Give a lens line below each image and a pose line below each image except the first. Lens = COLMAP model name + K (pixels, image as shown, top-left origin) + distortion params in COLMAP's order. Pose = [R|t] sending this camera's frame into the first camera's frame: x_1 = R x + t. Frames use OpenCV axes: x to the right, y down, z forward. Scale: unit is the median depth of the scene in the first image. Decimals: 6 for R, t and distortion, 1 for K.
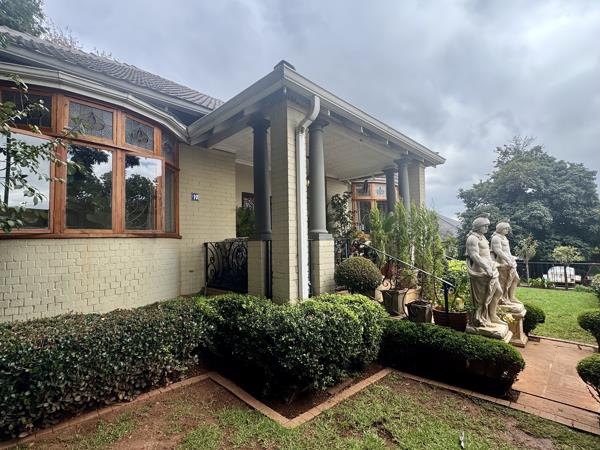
lens RADIAL K [[293.0, 0, 299.2], [0, 293.0, 229.6], [0, 0, 1]] dist [0.011339, -0.000241]
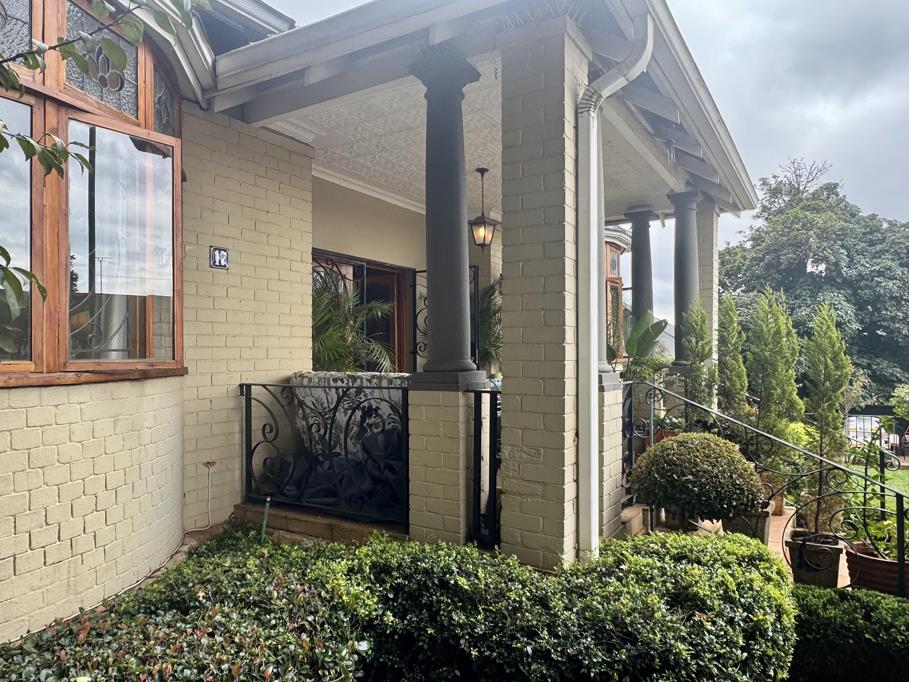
lens RADIAL K [[632.6, 0, 452.5], [0, 632.6, 350.1], [0, 0, 1]] dist [0.066501, -0.081374]
pose [[0.973235, 0.019978, 0.228942, -0.265400], [-0.028446, 0.999025, 0.033749, -0.034063], [-0.228045, -0.039358, 0.972855, 0.176338]]
